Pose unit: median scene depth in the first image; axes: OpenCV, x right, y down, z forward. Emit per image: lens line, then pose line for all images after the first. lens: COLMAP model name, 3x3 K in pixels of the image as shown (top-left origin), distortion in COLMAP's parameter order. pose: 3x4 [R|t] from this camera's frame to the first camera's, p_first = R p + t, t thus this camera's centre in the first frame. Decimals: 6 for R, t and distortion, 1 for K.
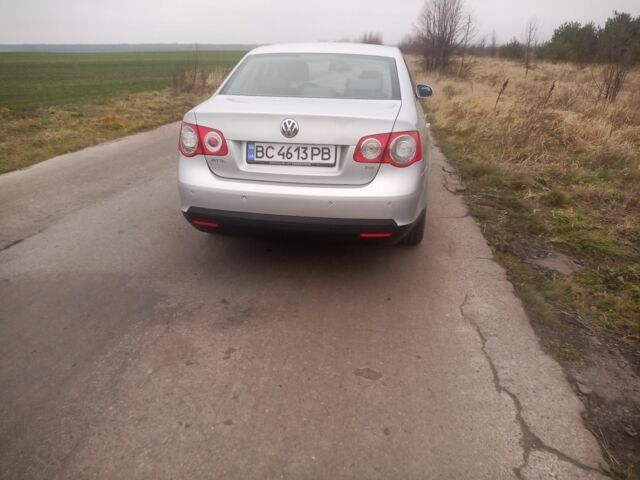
lens RADIAL K [[480.1, 0, 319.7], [0, 480.1, 238.3], [0, 0, 1]] dist [0.045245, -0.014577]
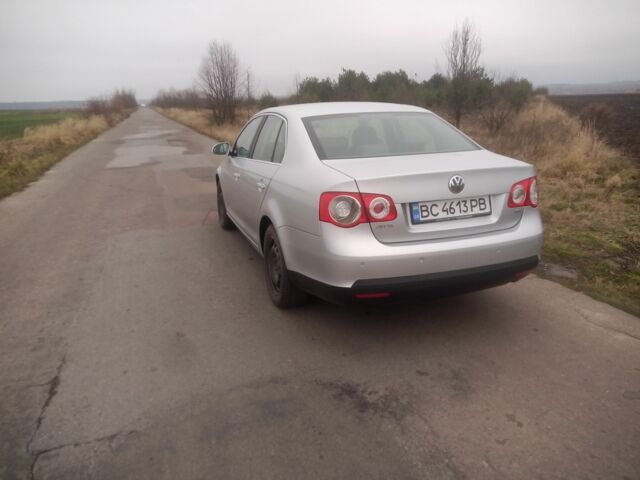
lens RADIAL K [[480.1, 0, 323.3], [0, 480.1, 240.6], [0, 0, 1]] dist [0.045245, -0.014577]
pose [[0.894371, -0.158946, 0.418136, -0.734587], [0.197718, 0.978943, -0.050784, -0.112368], [-0.401259, 0.128093, 0.906964, 0.199589]]
